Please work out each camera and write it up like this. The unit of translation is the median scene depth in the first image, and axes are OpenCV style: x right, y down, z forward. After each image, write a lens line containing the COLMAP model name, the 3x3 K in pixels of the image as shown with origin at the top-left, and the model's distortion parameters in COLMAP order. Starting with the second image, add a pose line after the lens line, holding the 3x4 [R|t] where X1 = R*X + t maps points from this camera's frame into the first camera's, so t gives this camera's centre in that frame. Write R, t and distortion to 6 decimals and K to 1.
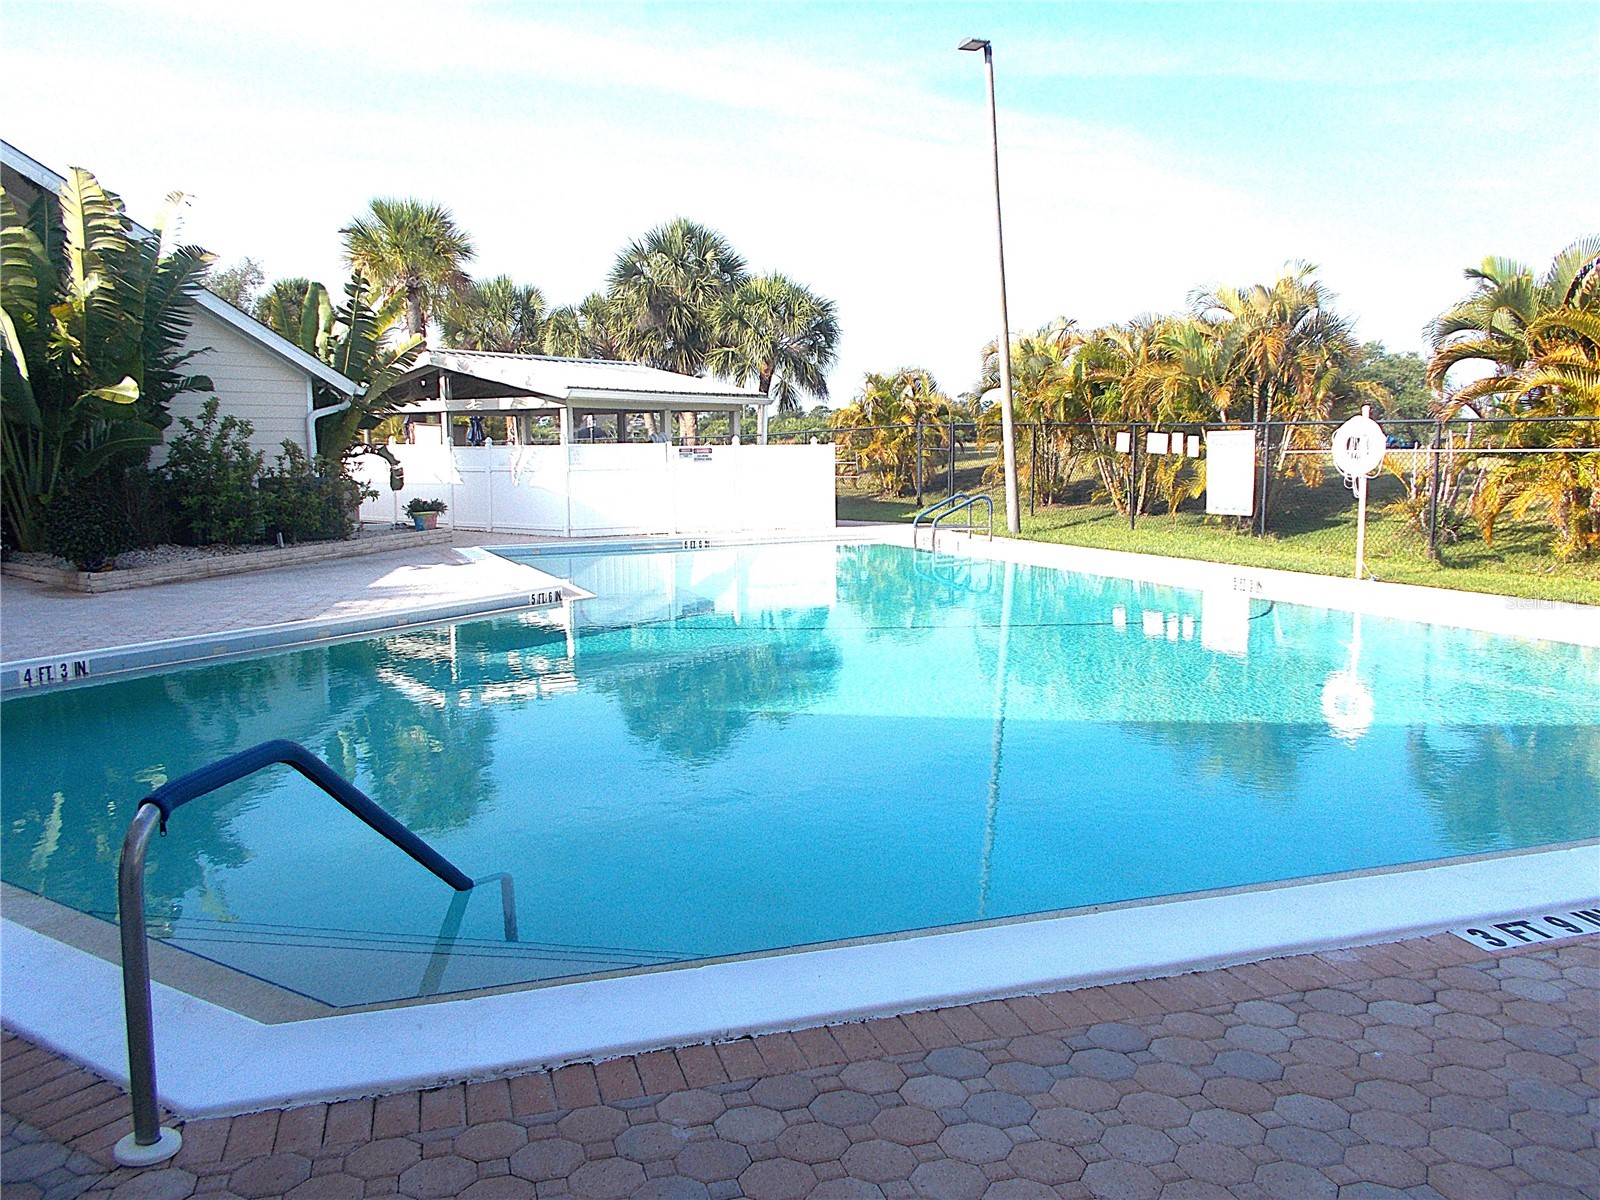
lens RADIAL K [[1212.9, 0, 800.0], [0, 1212.9, 600.0], [0, 0, 1]] dist [-0.013249, -0.007187]
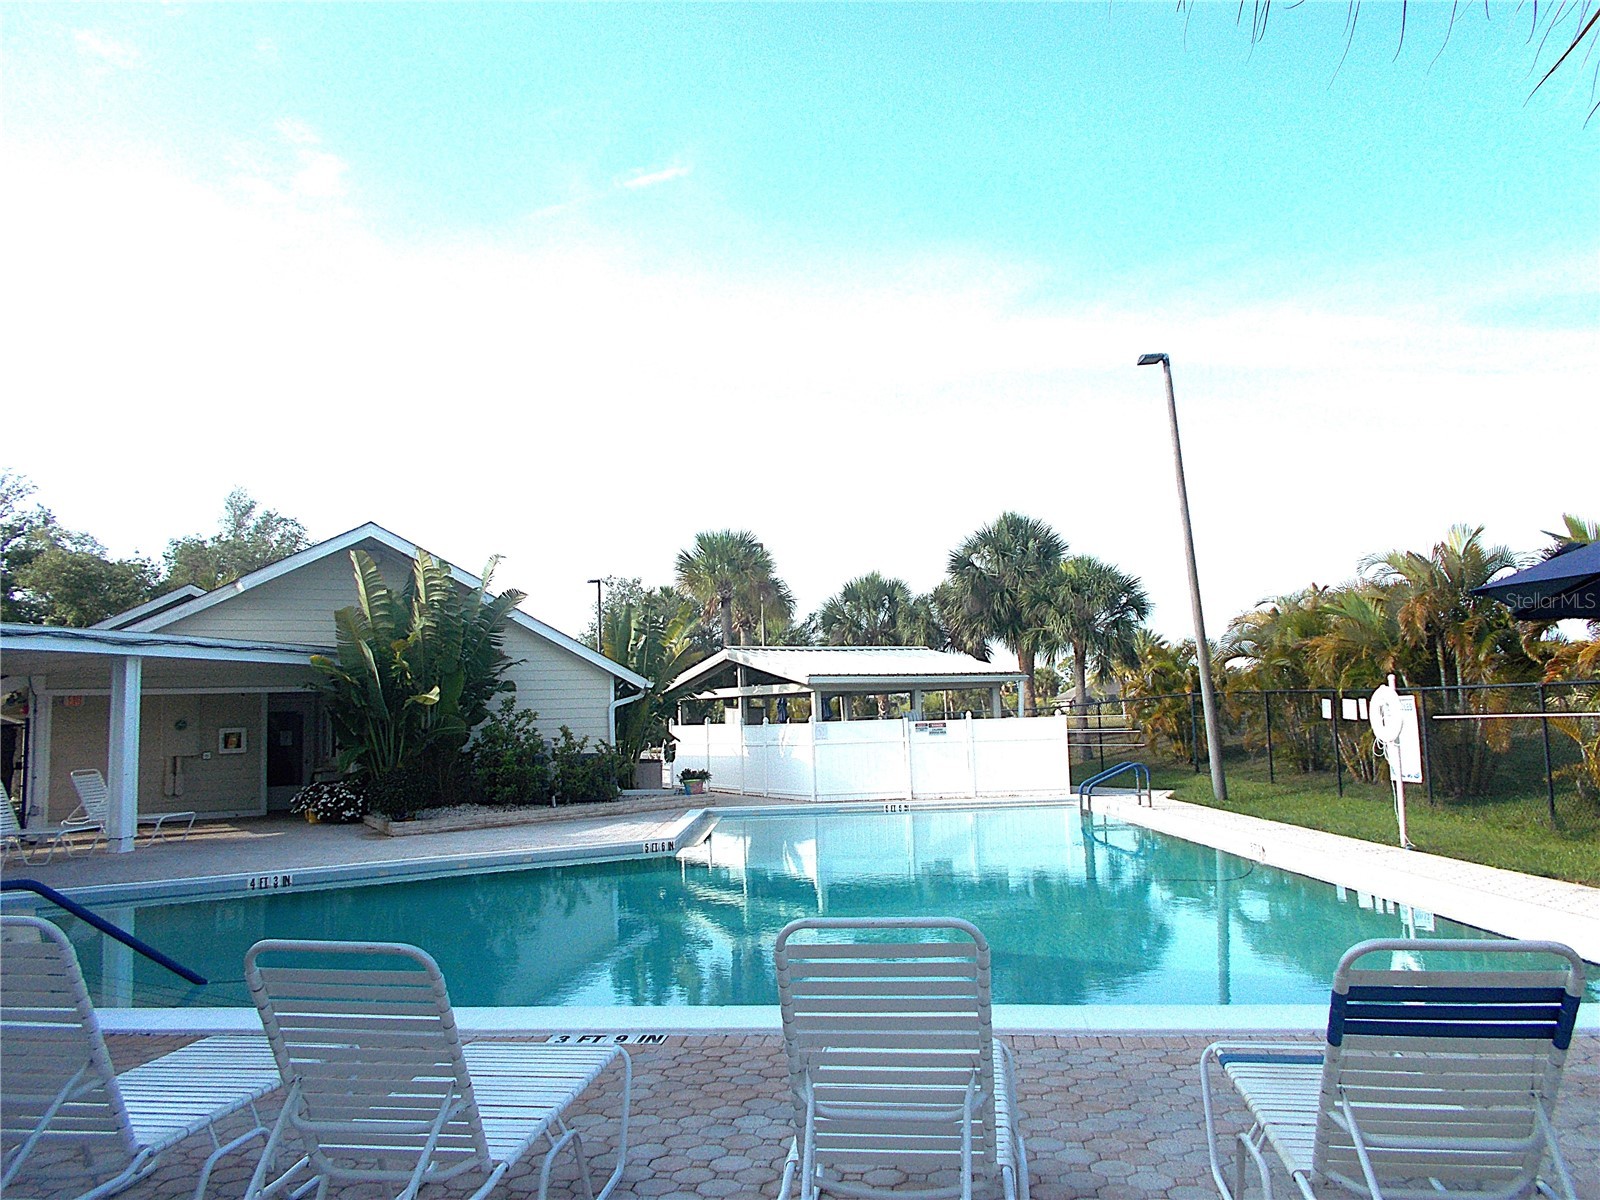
lens RADIAL K [[1212.9, 0, 800.0], [0, 1212.9, 600.0], [0, 0, 1]] dist [-0.013249, -0.007187]
pose [[0.908814, -0.061247, -0.412681, 0.288582], [-0.029491, 0.977260, -0.209985, 0.004423], [0.416158, 0.203008, 0.886341, -0.083312]]
